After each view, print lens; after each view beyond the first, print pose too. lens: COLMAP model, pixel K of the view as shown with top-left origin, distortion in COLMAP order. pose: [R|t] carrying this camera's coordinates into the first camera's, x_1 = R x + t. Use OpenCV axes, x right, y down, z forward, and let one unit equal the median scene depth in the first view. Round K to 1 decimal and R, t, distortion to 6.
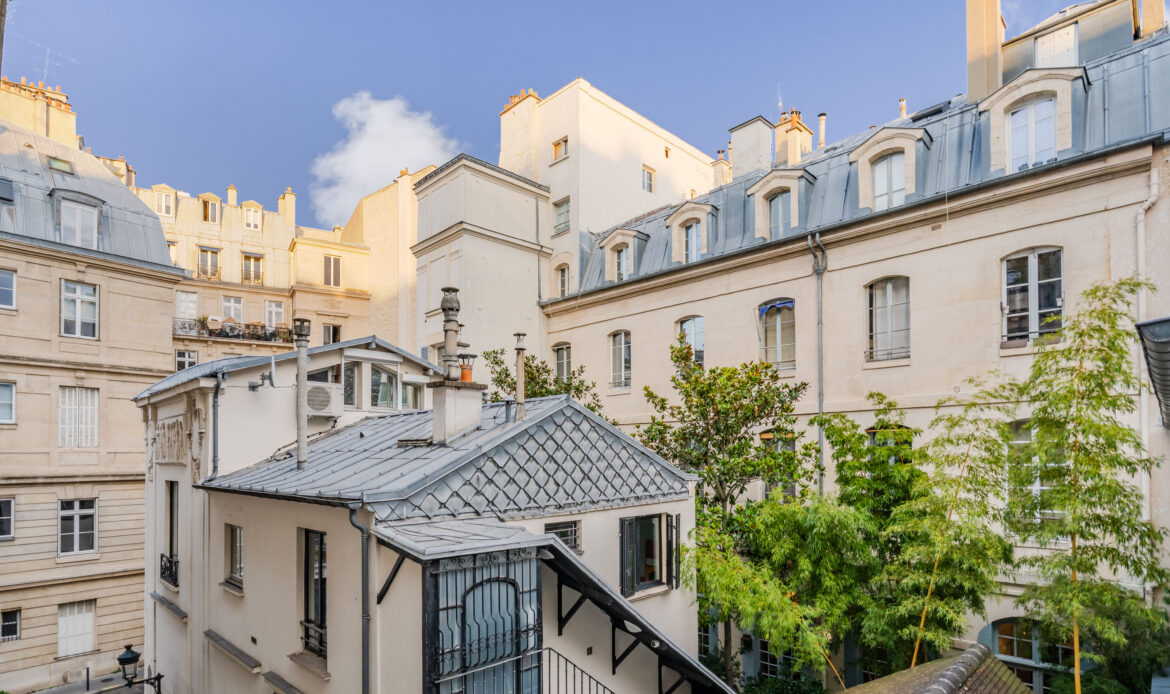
lens RADIAL K [[575.9, 0, 584.8], [0, 575.9, 350.3], [0, 0, 1]] dist [-0.005121, 0.000227]
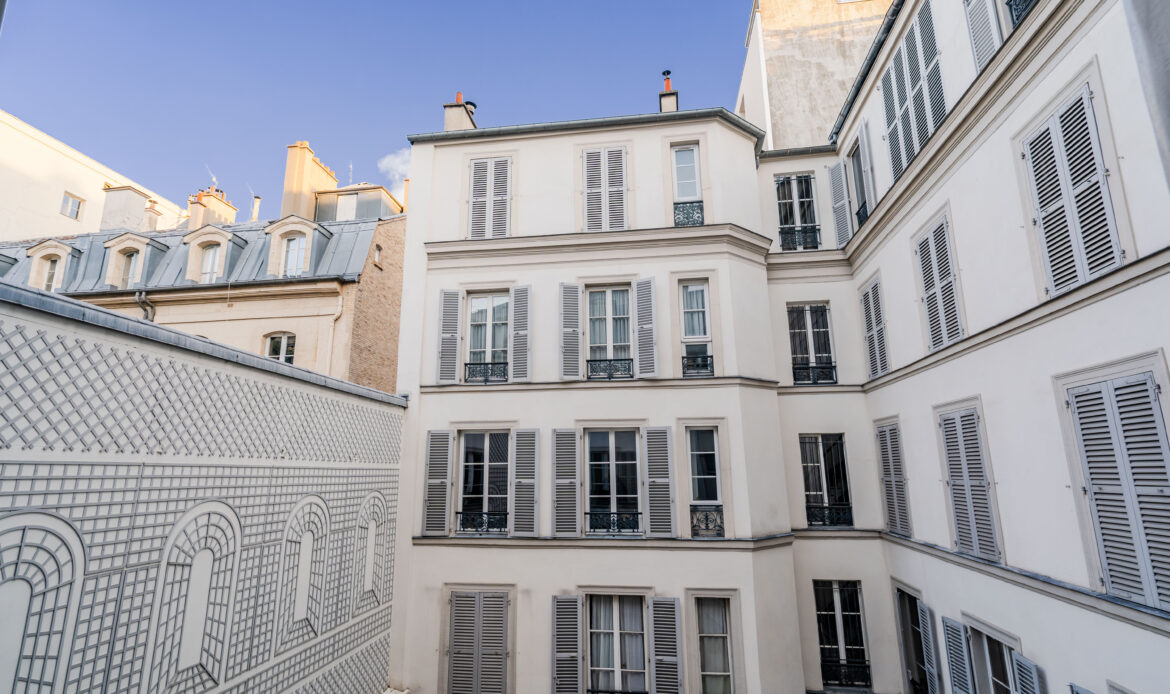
lens RADIAL K [[559.9, 0, 580.9], [0, 559.9, 342.9], [0, 0, 1]] dist [0.002764, -0.000298]
pose [[0.815748, 0.135913, 0.562212, 0.463985], [-0.104493, 0.990636, -0.087867, -0.079687], [-0.568890, 0.012930, 0.822312, -0.483701]]
